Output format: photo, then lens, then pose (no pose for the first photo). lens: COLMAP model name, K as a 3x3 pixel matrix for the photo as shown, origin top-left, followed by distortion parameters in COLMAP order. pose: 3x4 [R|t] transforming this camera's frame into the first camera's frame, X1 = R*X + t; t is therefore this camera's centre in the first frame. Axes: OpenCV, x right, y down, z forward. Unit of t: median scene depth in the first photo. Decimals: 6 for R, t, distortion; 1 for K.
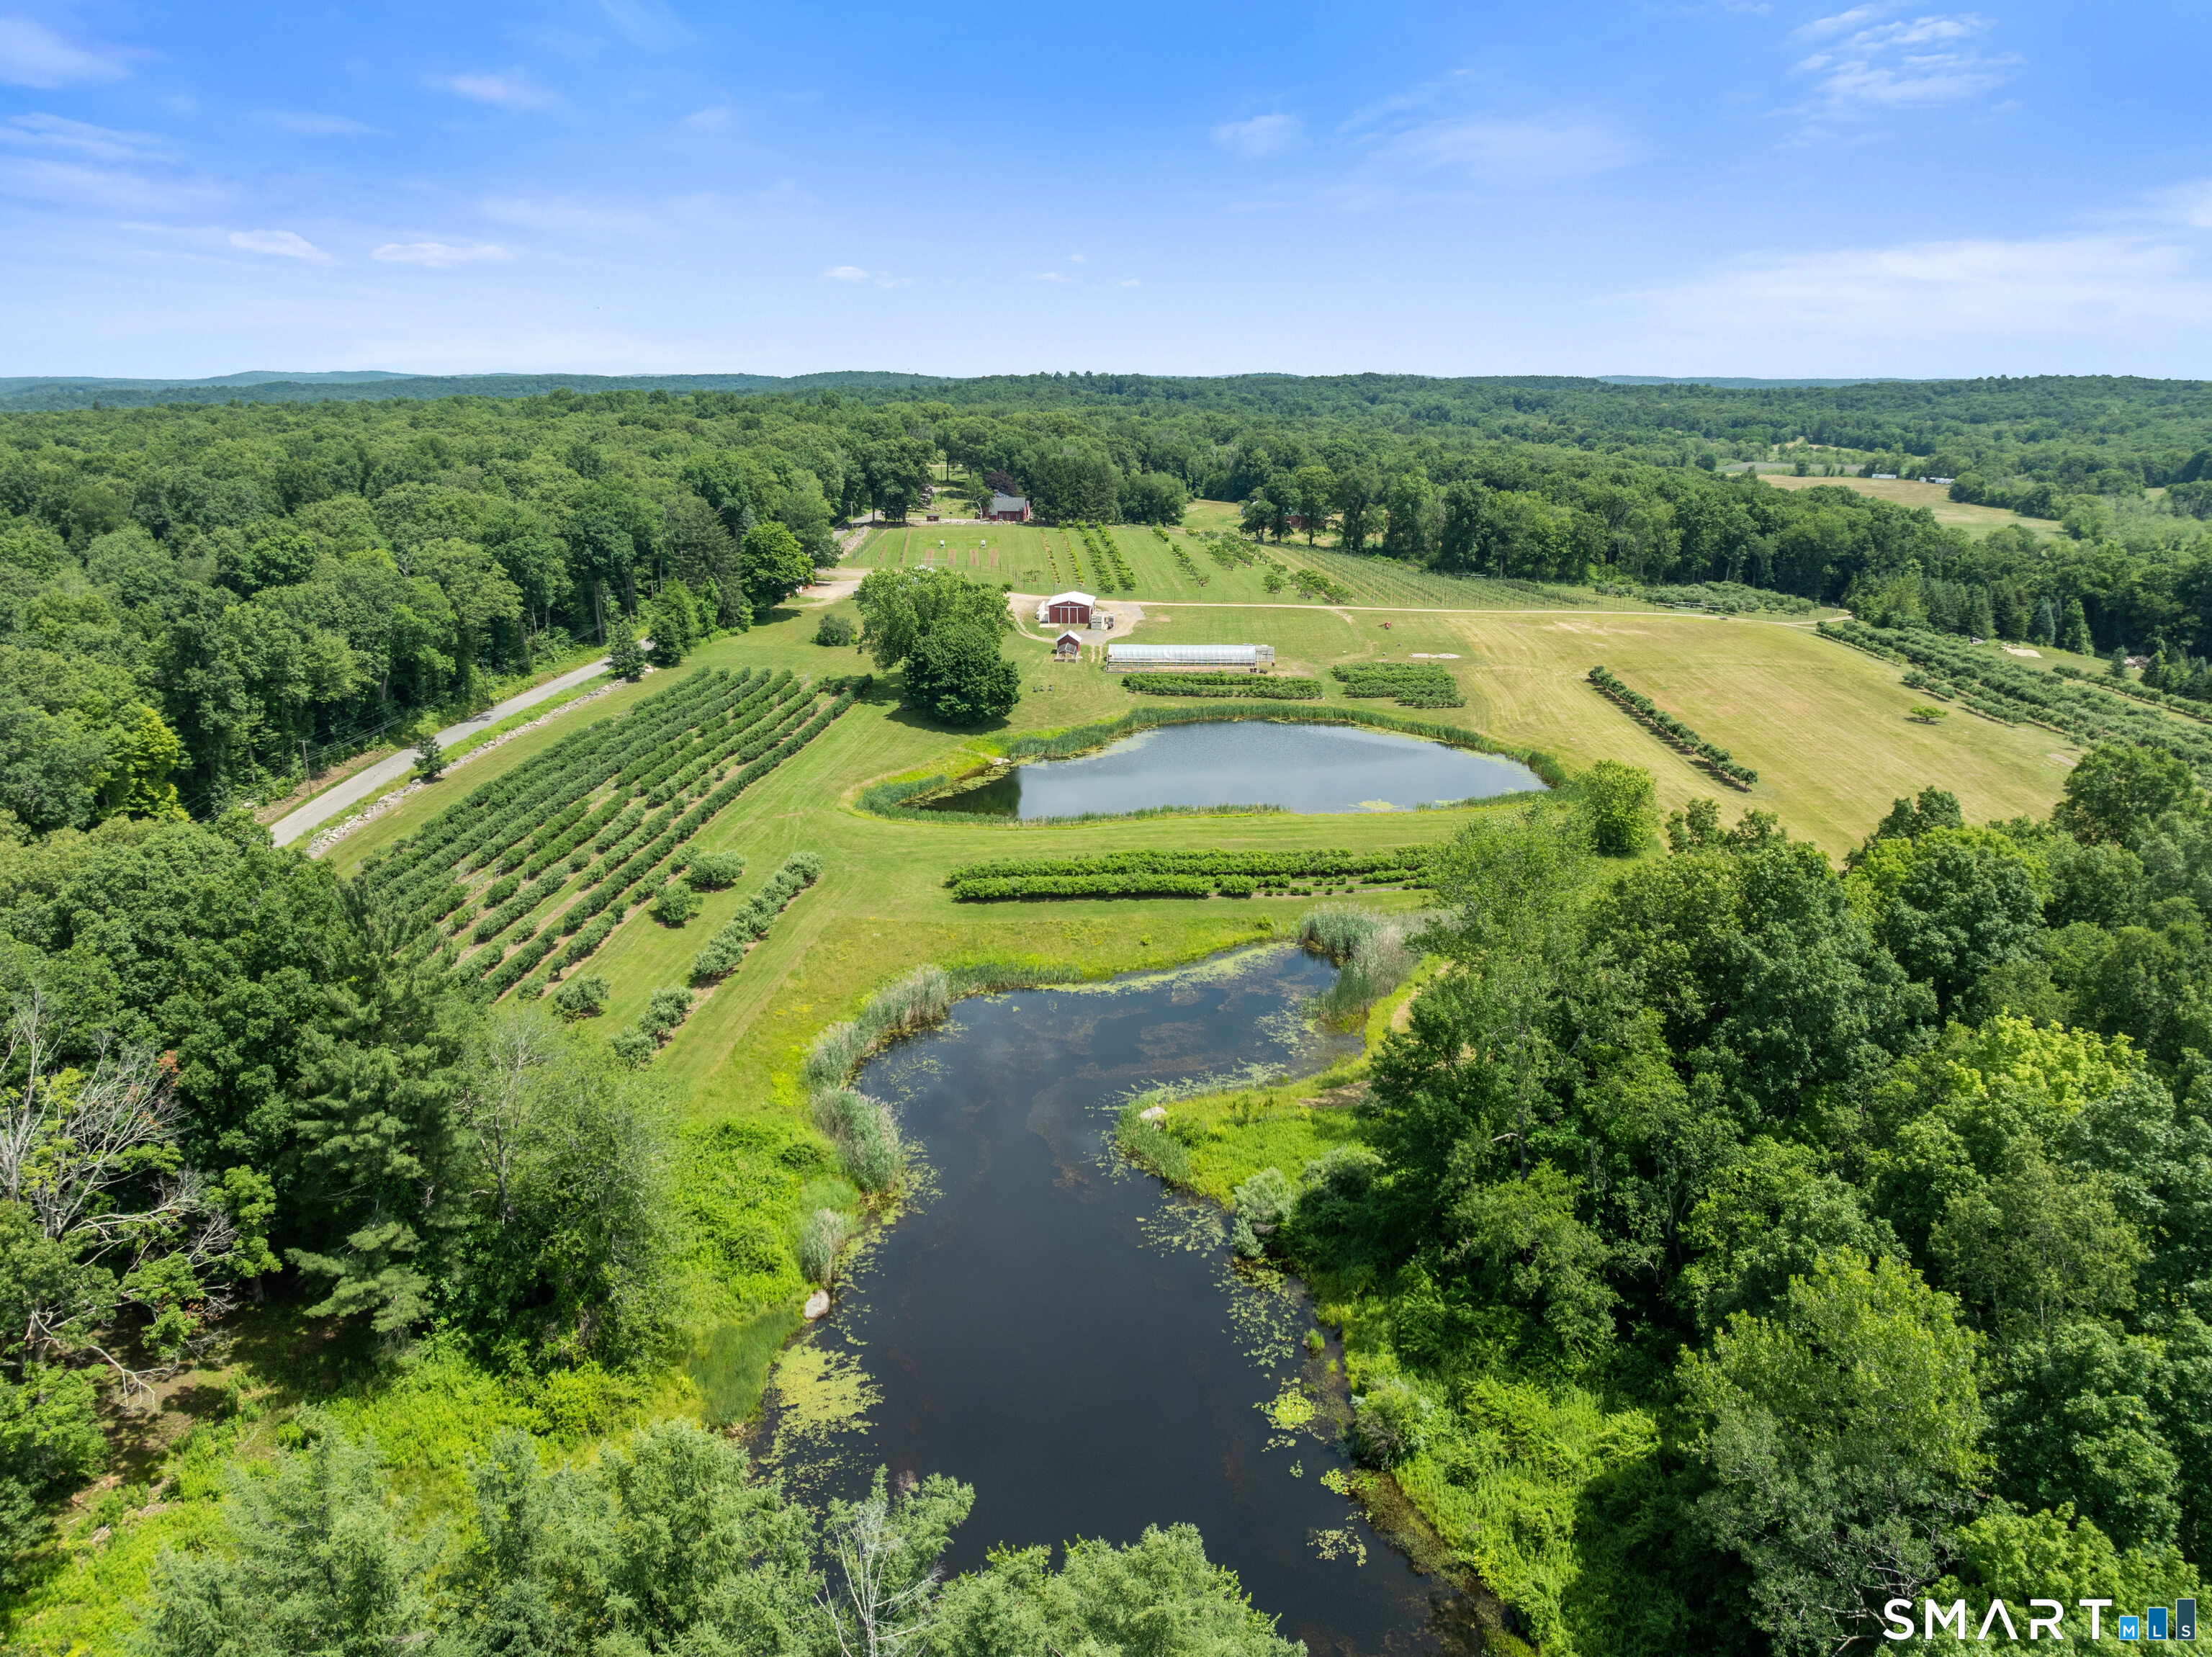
lens RADIAL K [[1539.9, 0, 1111.2], [0, 1539.9, 833.7], [0, 0, 1]] dist [-0.024278, 0.000447]
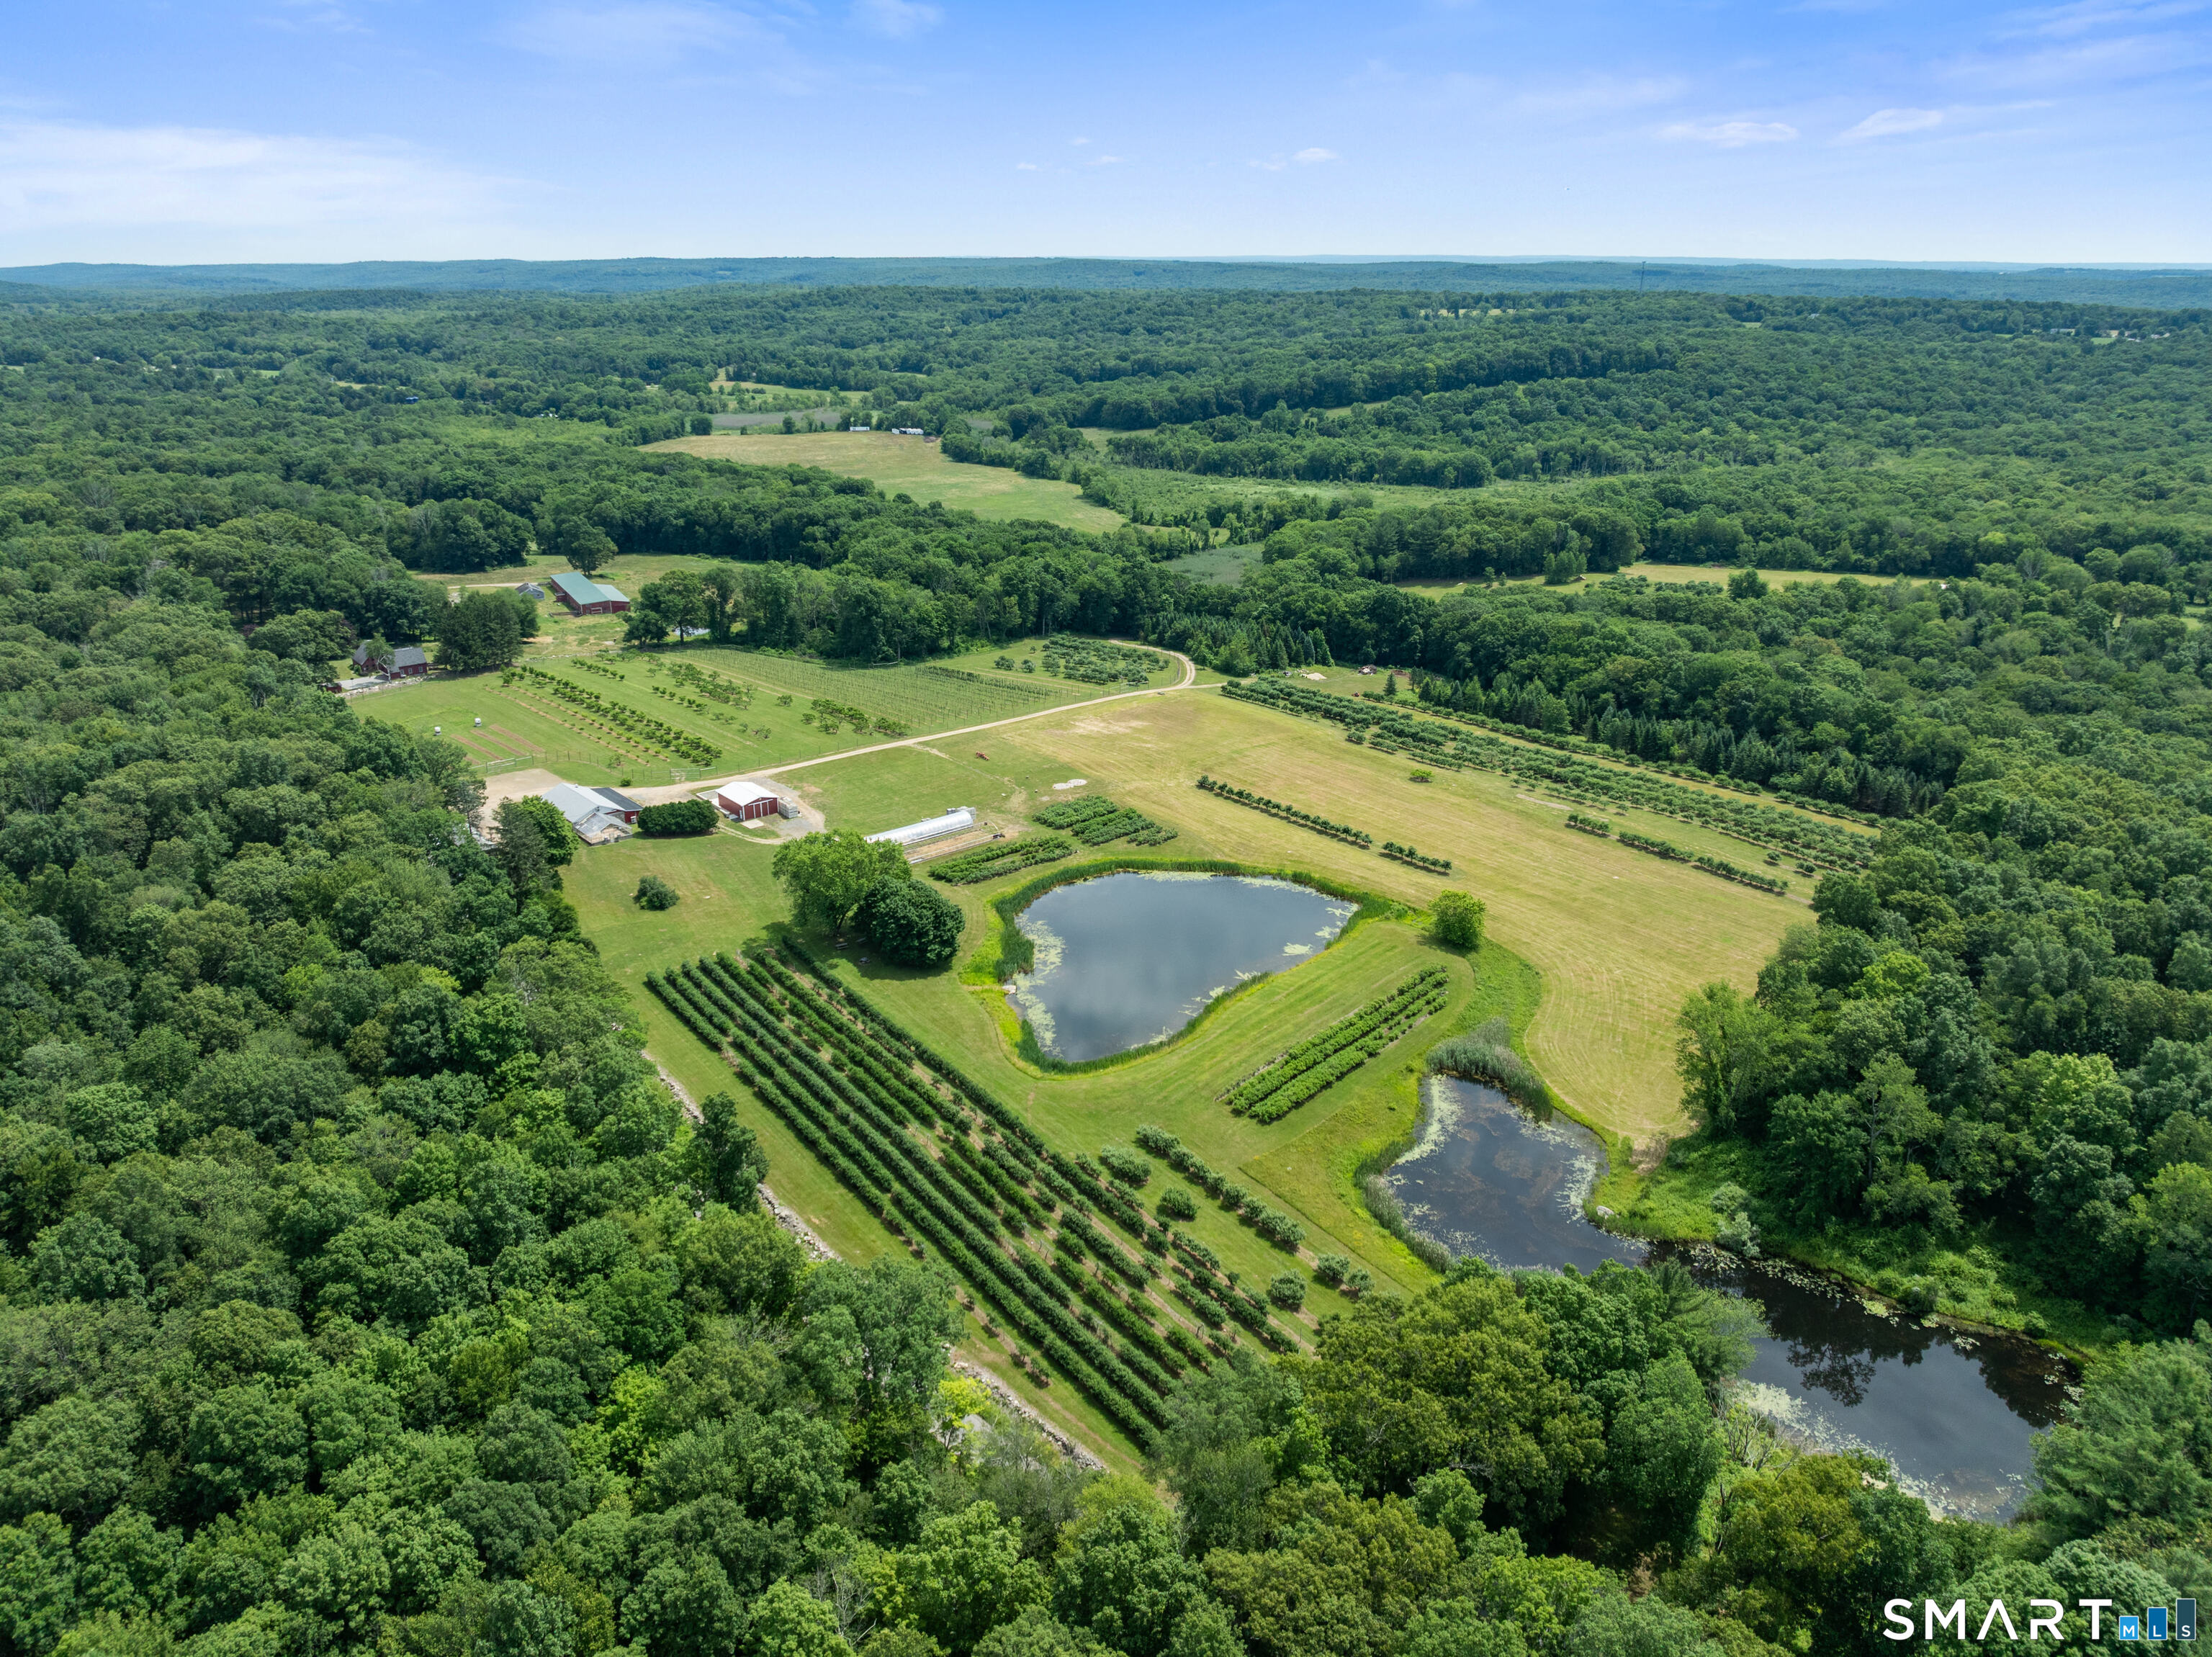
lens RADIAL K [[1584.8, 0, 1106.0], [0, 1584.8, 828.5], [0, 0, 1]] dist [-0.024518, -0.030492]
pose [[0.746205, -0.232670, 0.623733, -0.406118], [0.194451, 0.972253, 0.130046, -0.168645], [-0.636685, 0.024244, 0.770743, -0.015313]]
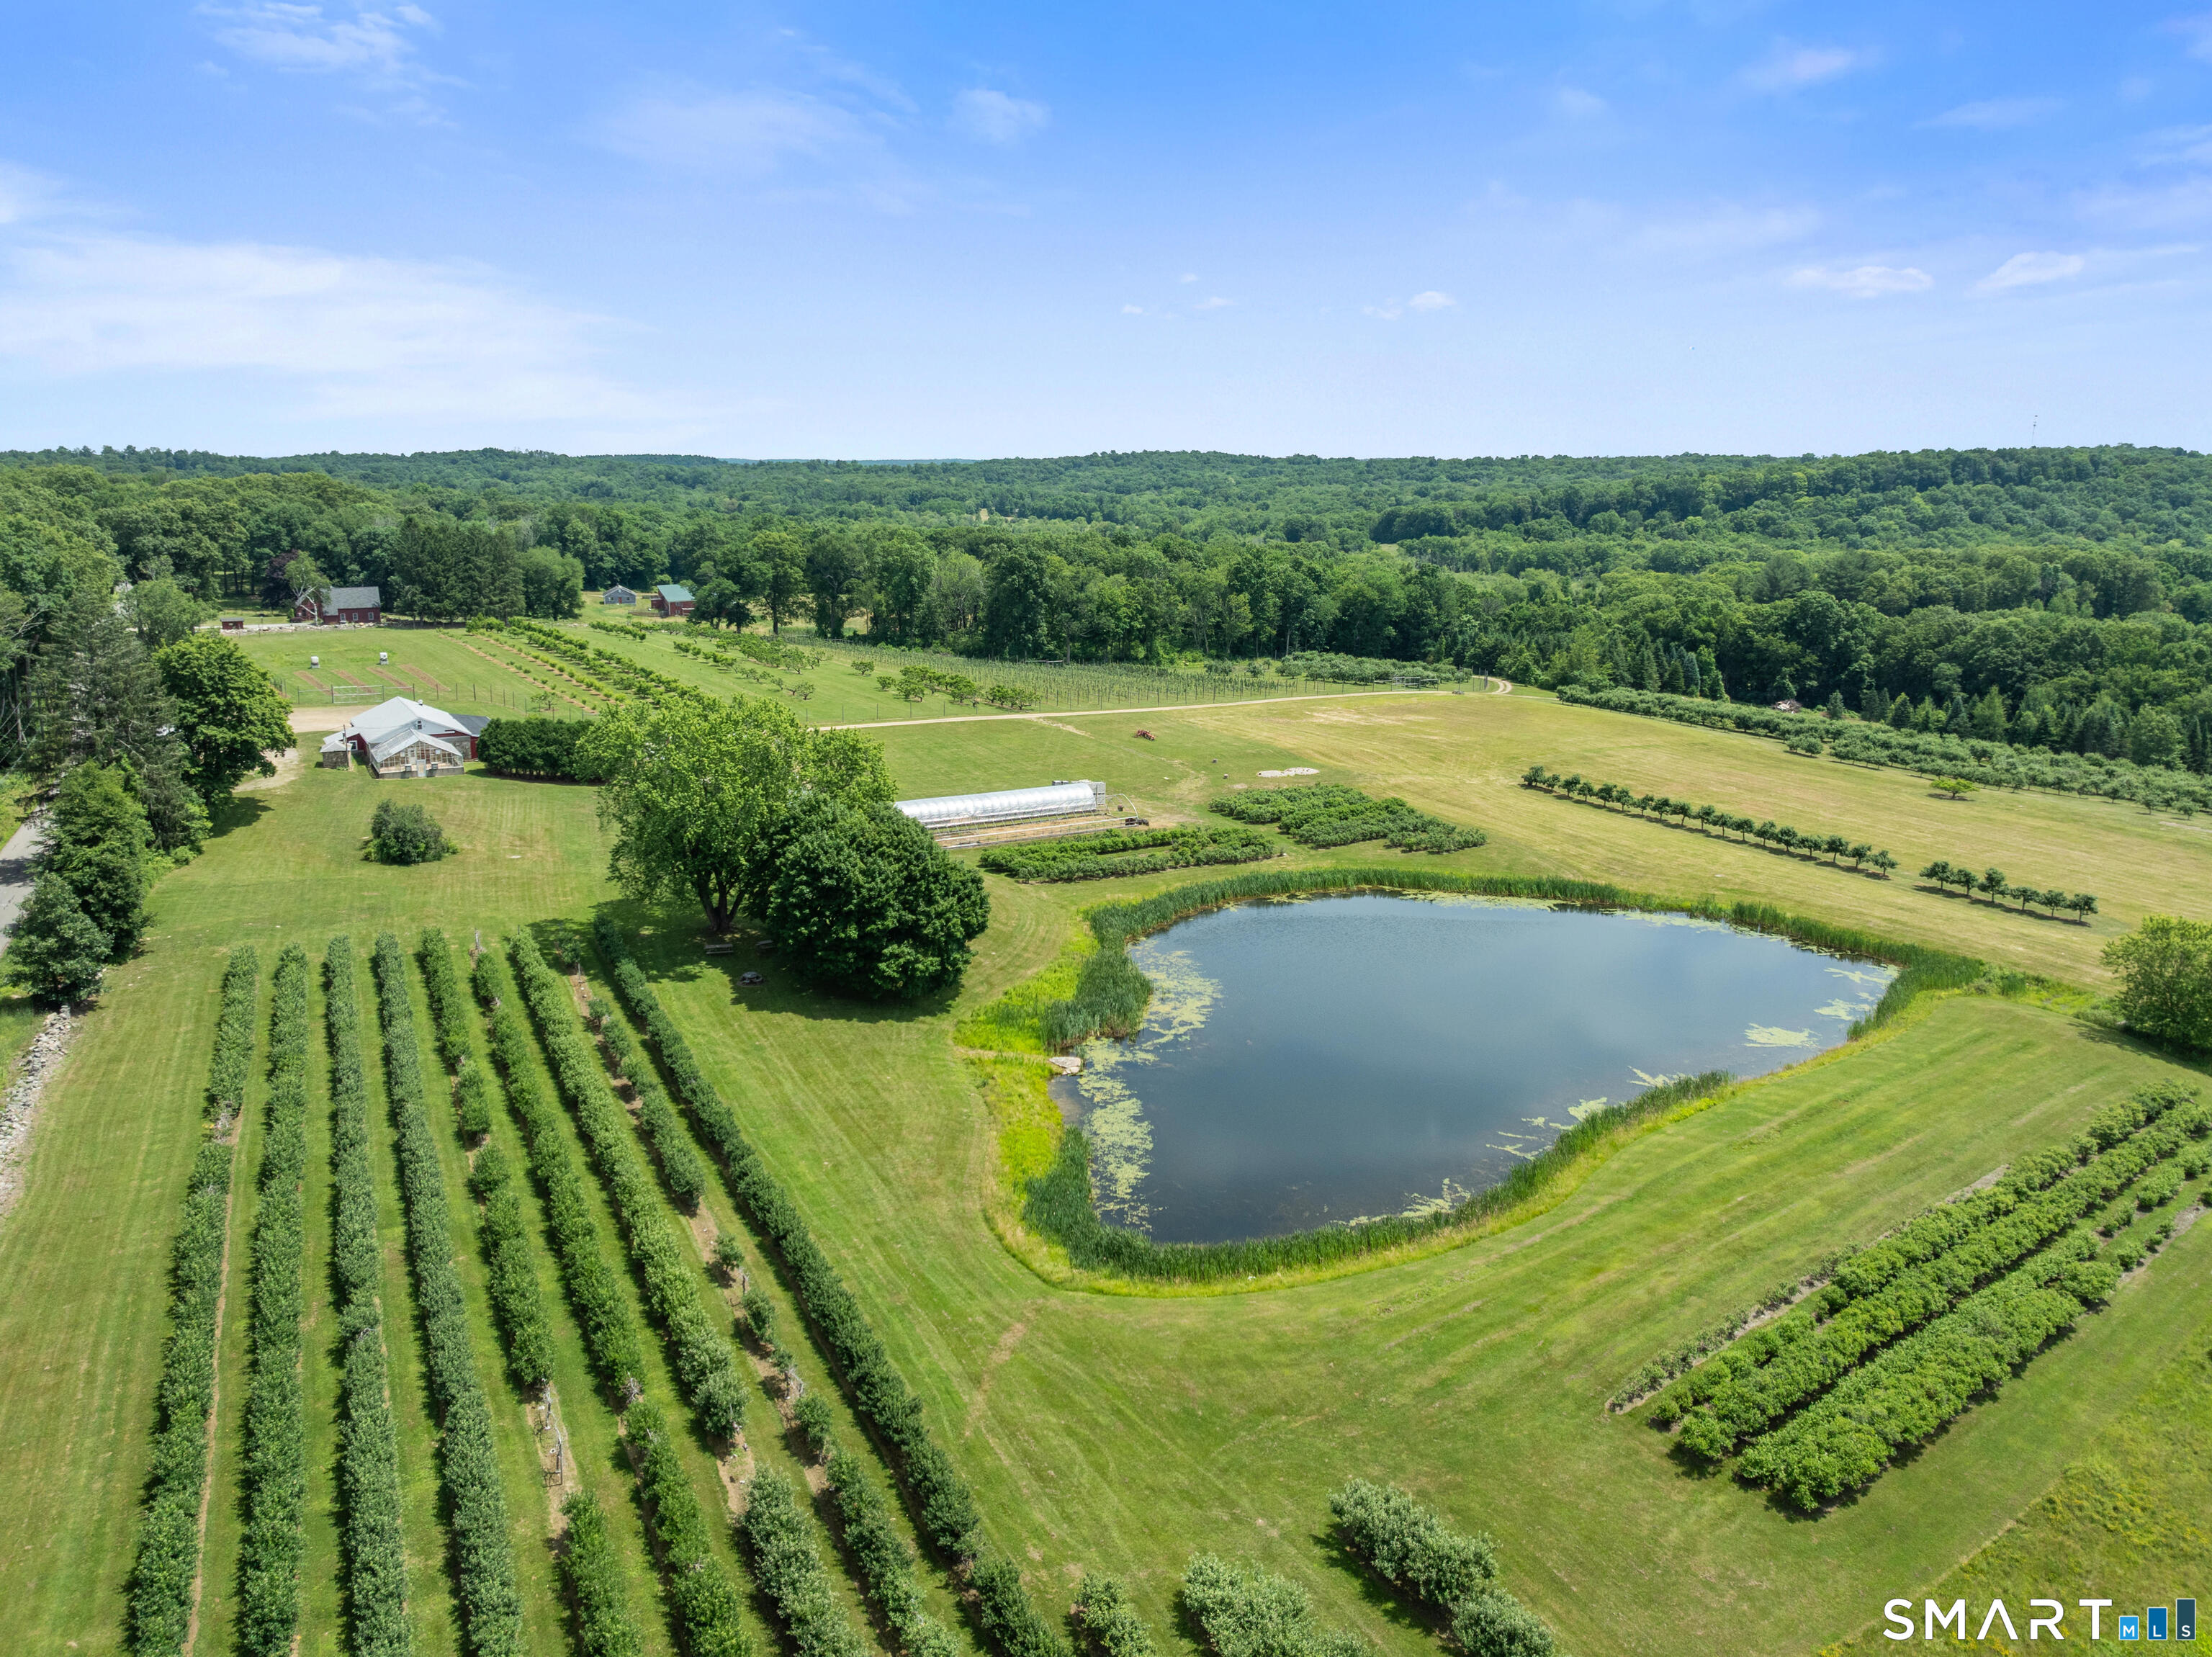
lens RADIAL K [[1644.3, 0, 1106.0], [0, 1644.3, 828.5], [0, 0, 1]] dist [-0.026081, -0.028895]
pose [[0.852716, -0.109725, 0.510722, -0.171658], [0.144237, 0.989138, -0.028314, -0.055678], [-0.502067, 0.097809, 0.859280, 0.273714]]
